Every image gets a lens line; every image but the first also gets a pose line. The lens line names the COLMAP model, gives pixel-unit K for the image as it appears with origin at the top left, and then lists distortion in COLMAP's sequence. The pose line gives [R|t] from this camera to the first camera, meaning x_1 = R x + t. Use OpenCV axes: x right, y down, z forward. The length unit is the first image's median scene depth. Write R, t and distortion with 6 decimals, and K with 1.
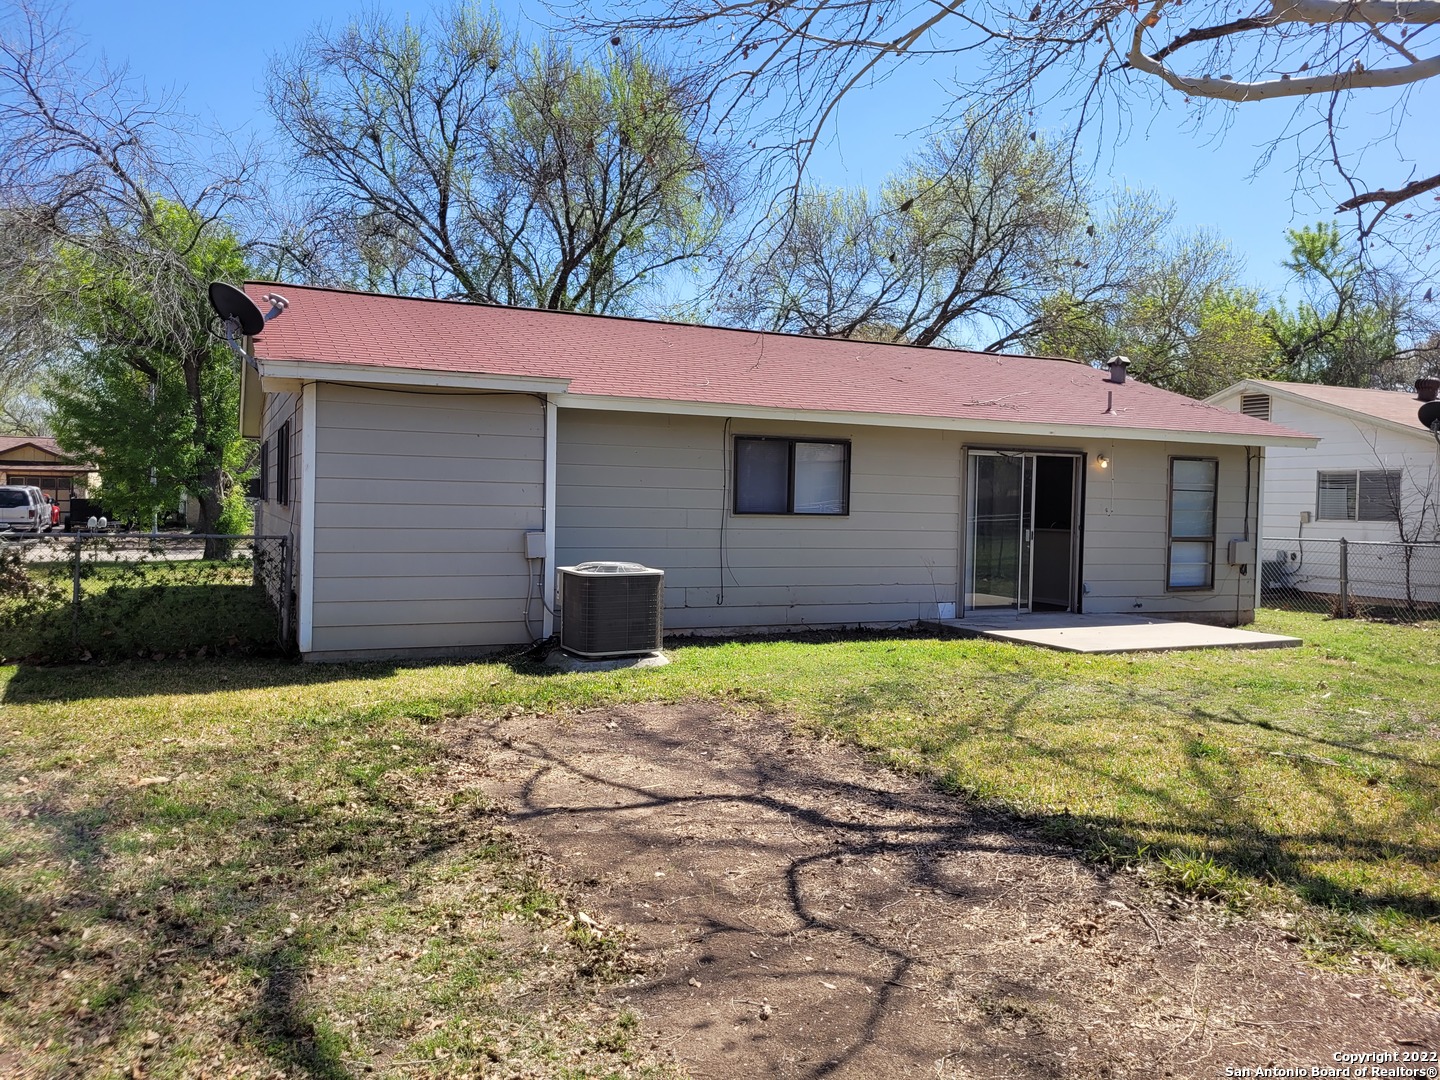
lens RADIAL K [[1118.0, 0, 720.0], [0, 1118.0, 540.0], [0, 0, 1]] dist [-0.003574, -0.000733]
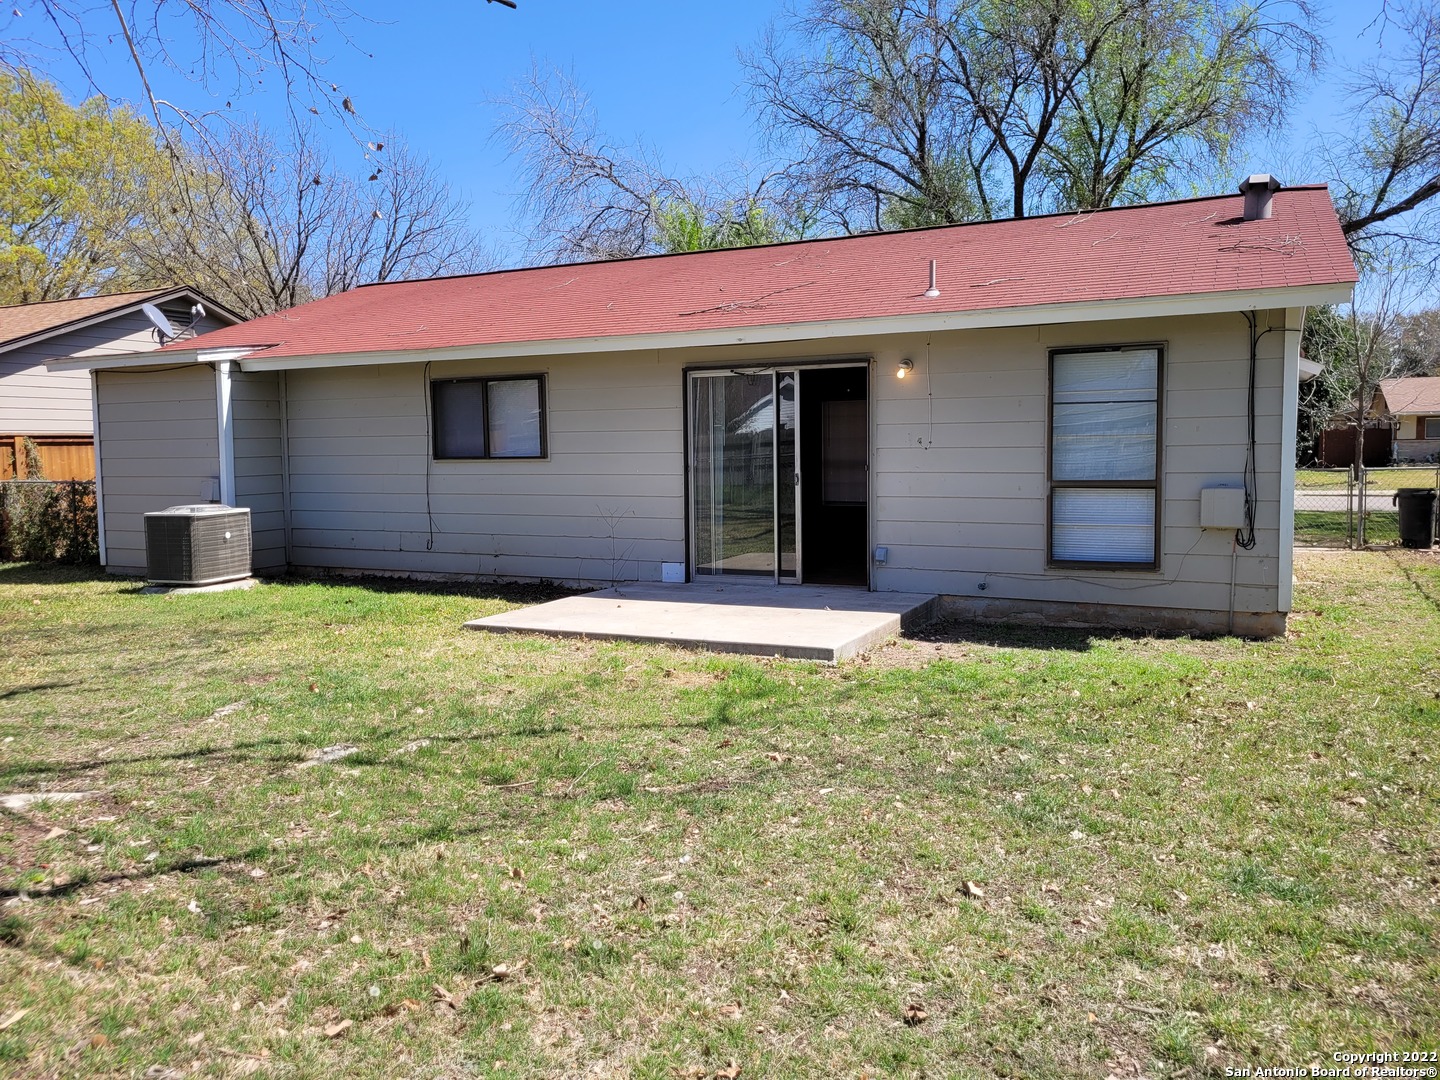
lens RADIAL K [[1118.0, 0, 720.0], [0, 1118.0, 540.0], [0, 0, 1]] dist [-0.003574, -0.000733]
pose [[0.616128, 0.040534, -0.786602, 0.889131], [0.003704, 0.998515, 0.054356, -0.004733], [0.787637, -0.036404, 0.615063, 0.542019]]
